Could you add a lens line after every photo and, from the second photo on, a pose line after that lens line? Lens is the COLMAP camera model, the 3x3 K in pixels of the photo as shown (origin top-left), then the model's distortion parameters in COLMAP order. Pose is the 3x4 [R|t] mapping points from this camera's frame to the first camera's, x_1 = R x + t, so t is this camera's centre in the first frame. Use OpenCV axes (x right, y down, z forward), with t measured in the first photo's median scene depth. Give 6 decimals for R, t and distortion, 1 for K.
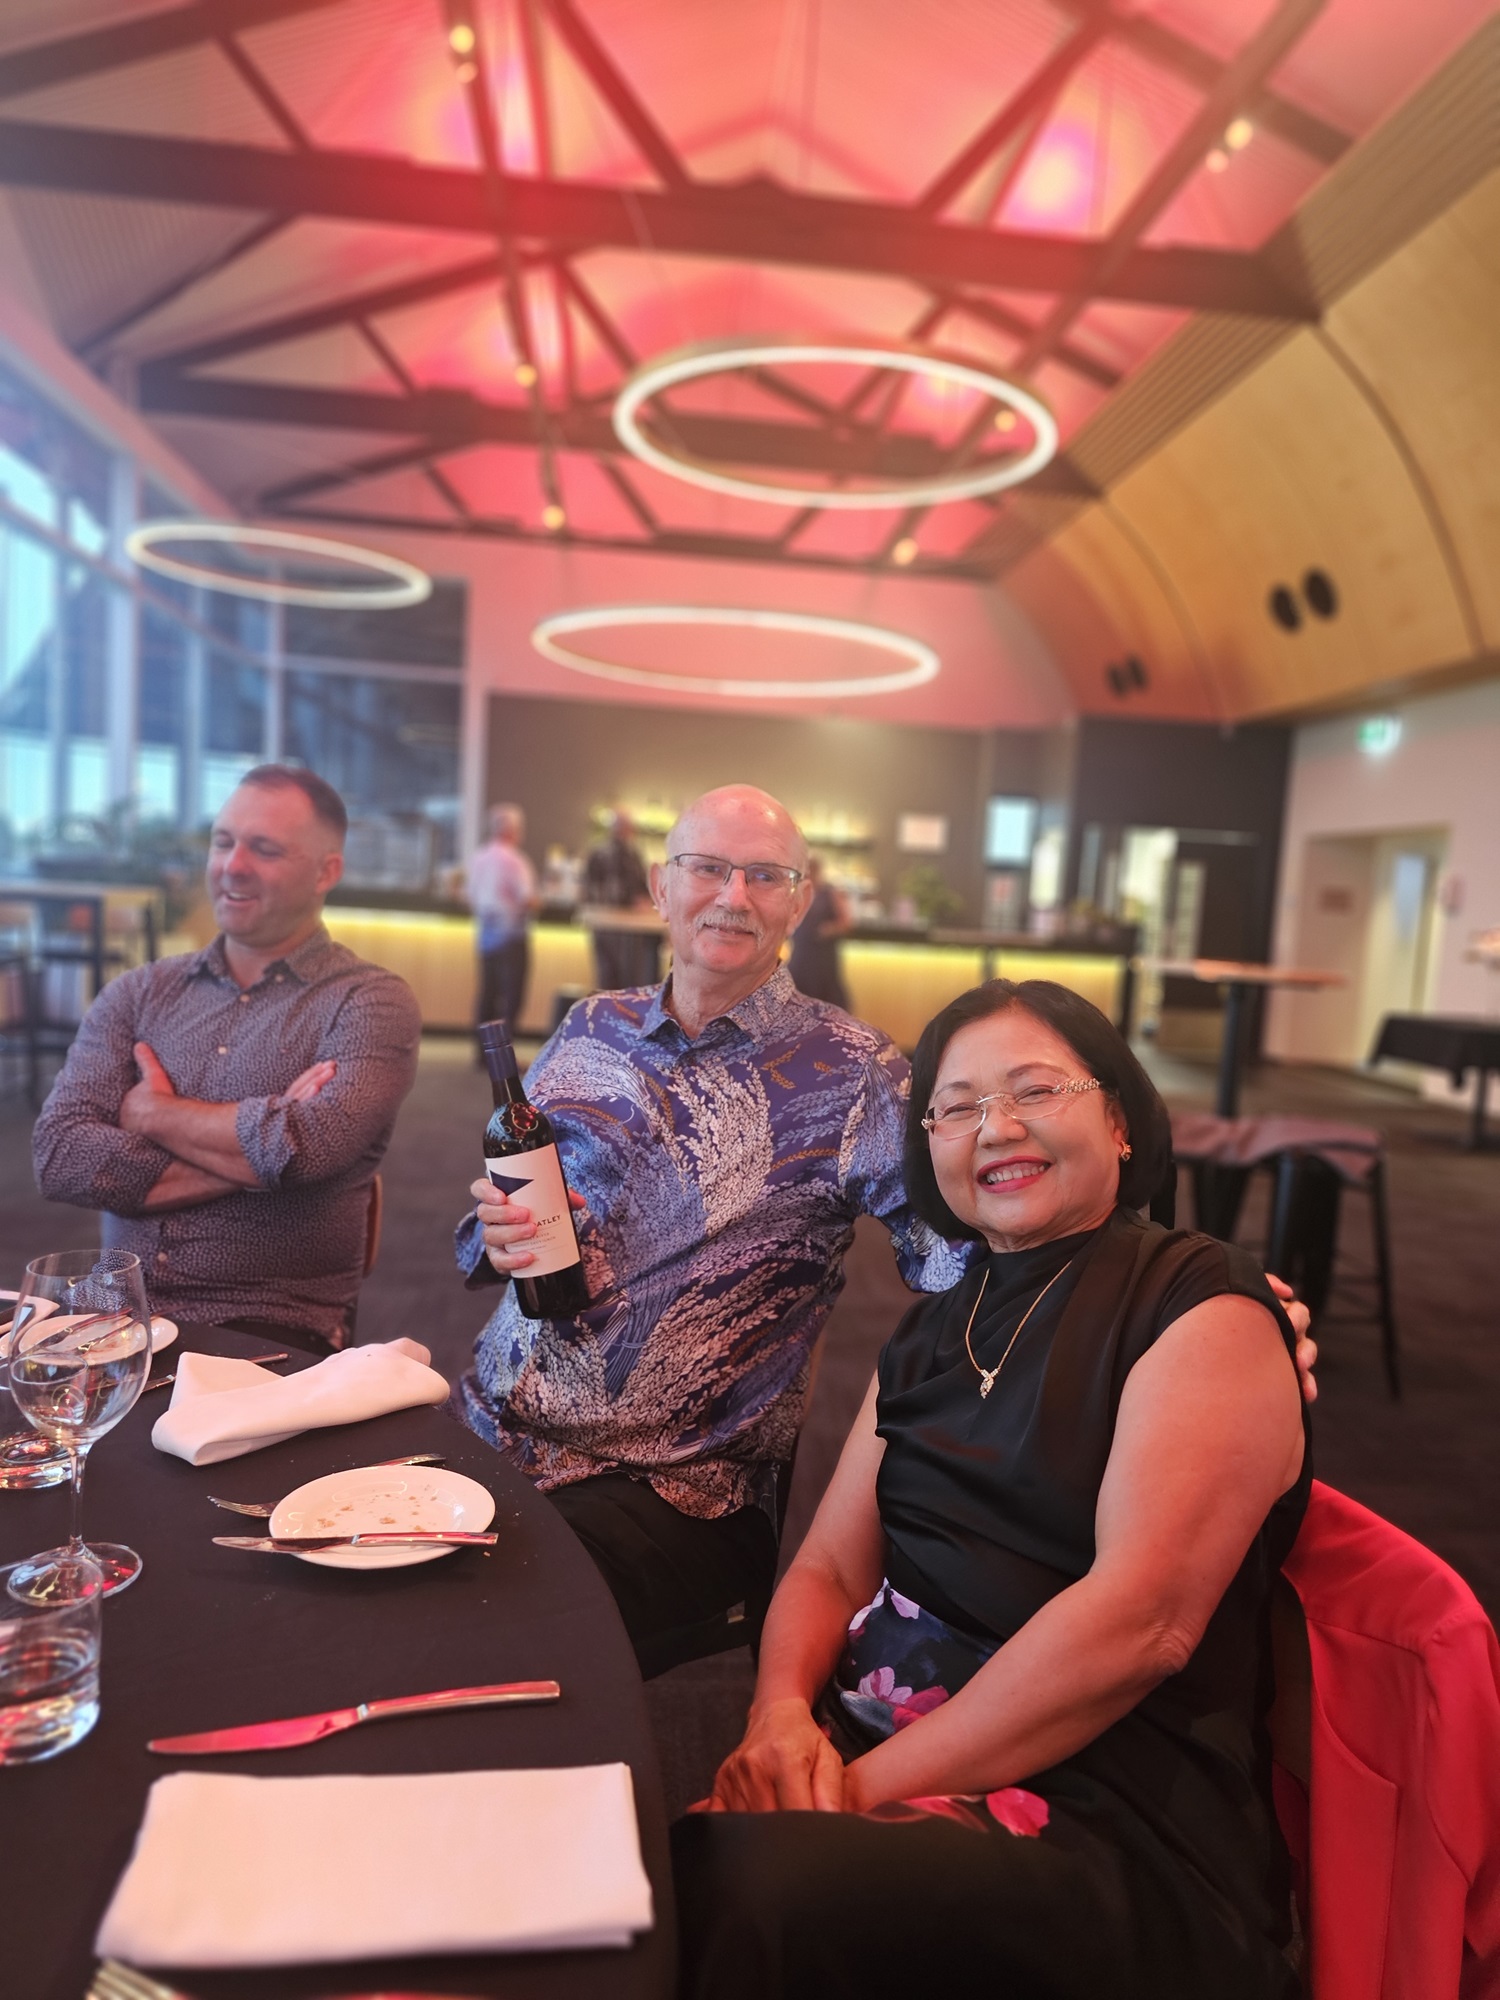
lens RADIAL K [[1359.2, 0, 758.7], [0, 1359.2, 1014.0], [0, 0, 1]] dist [0.062214, -0.038318]
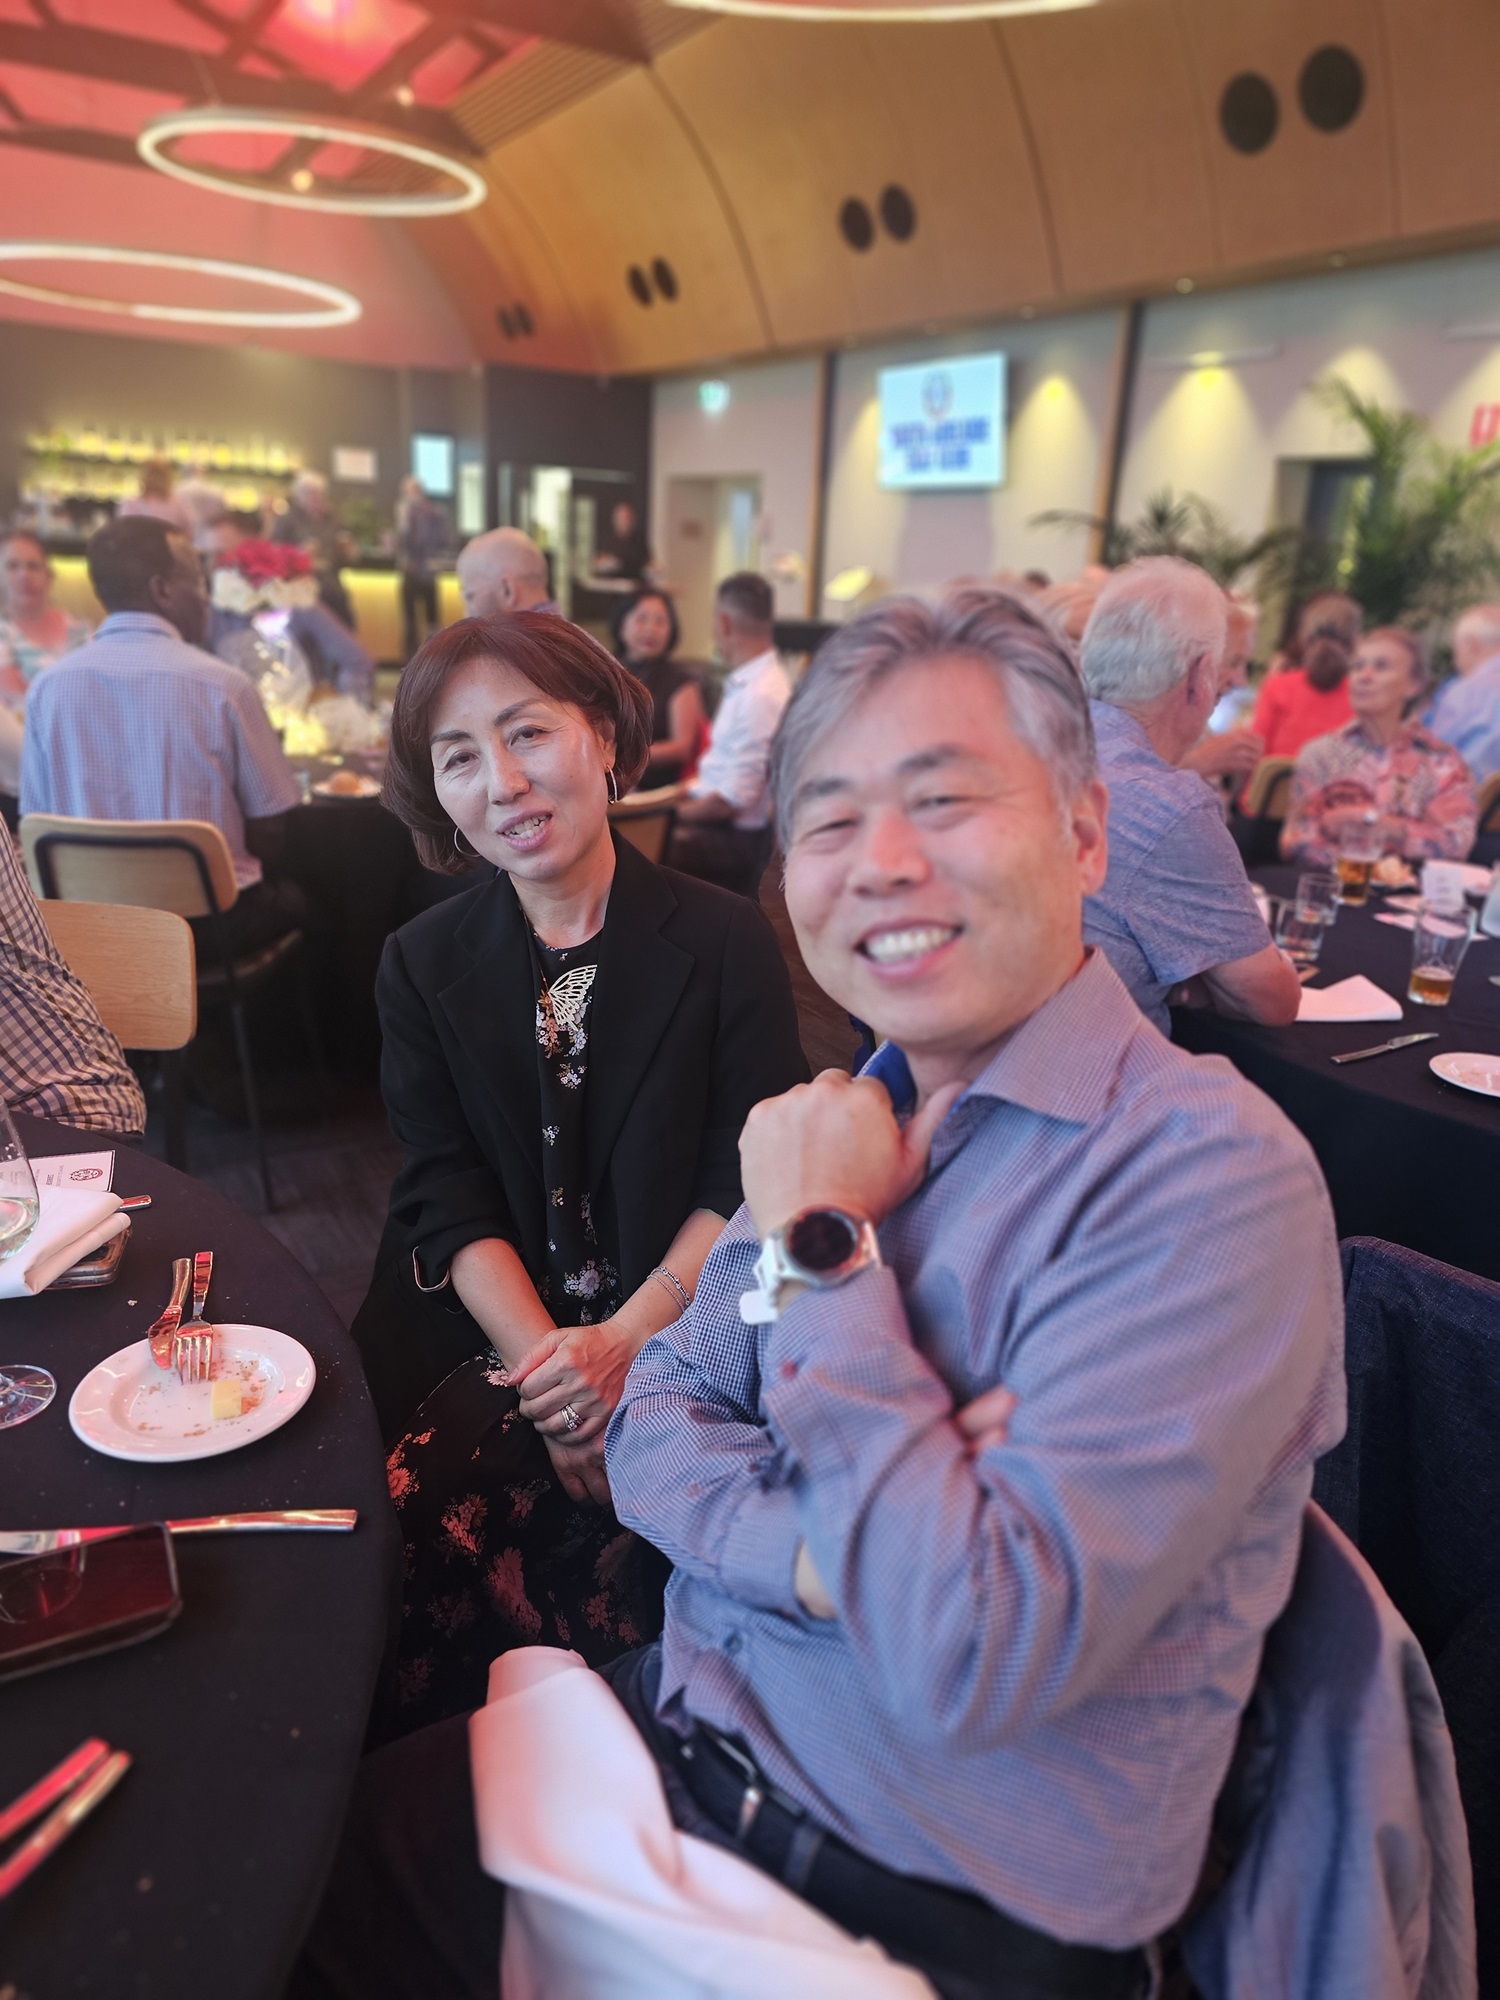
lens RADIAL K [[1359.2, 0, 739.9], [0, 1359.2, 1010.1], [0, 0, 1]] dist [0.062214, -0.038318]
pose [[0.910827, -0.148694, 0.385077, -0.108450], [0.041872, 0.961337, 0.272172, 0.005665], [-0.410659, -0.231778, 0.881838, -0.278125]]
